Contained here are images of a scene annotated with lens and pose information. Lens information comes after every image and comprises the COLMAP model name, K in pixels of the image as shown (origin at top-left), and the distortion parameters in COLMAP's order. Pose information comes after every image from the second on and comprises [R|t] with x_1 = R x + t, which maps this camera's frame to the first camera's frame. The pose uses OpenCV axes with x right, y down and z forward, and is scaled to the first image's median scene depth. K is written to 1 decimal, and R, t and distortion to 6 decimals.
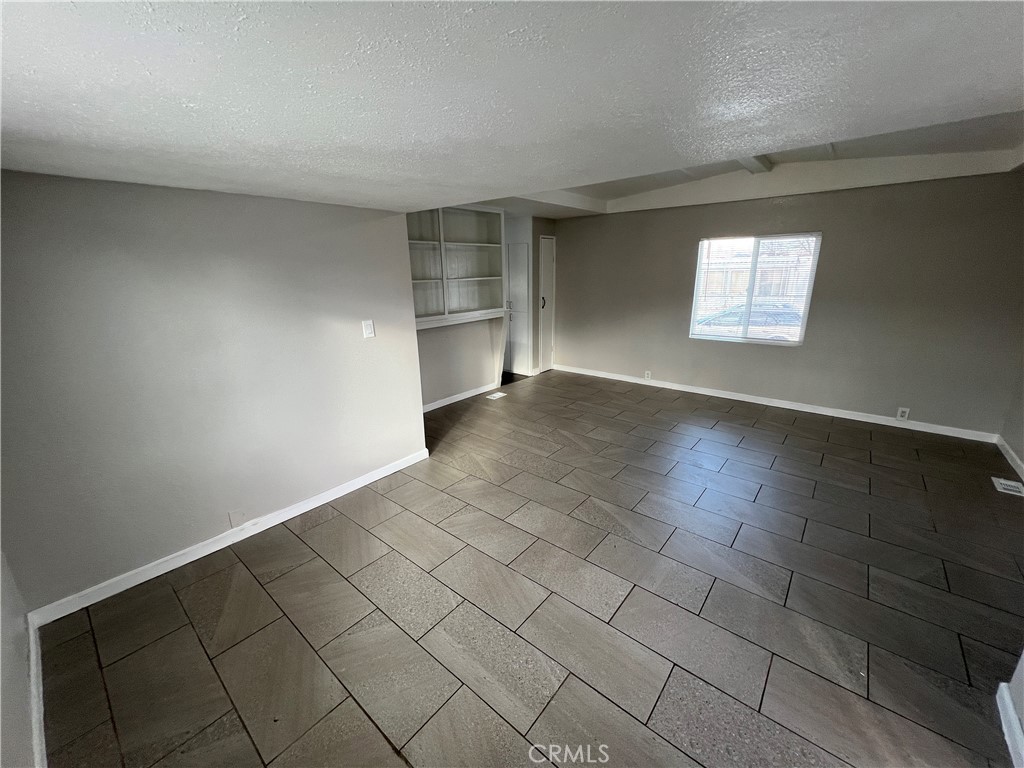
lens RADIAL K [[408.2, 0, 513.4], [0, 408.2, 384.7], [0, 0, 1]] dist [-0.000651, 0.000140]
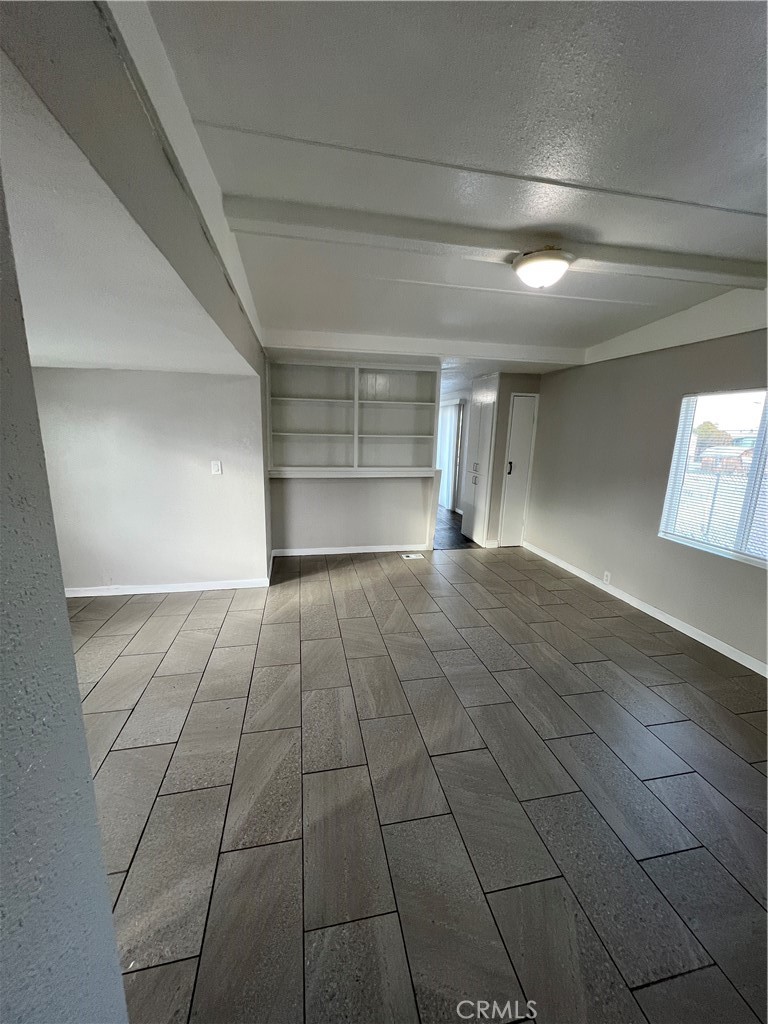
lens RADIAL K [[408.2, 0, 383.5], [0, 408.2, 513.9], [0, 0, 1]] dist [-0.000651, 0.000140]
pose [[0.780202, 0.162984, -0.603921, 0.498248], [-0.204707, 0.978823, -0.000299, -0.060781], [0.591083, 0.123860, 0.797044, 0.188790]]
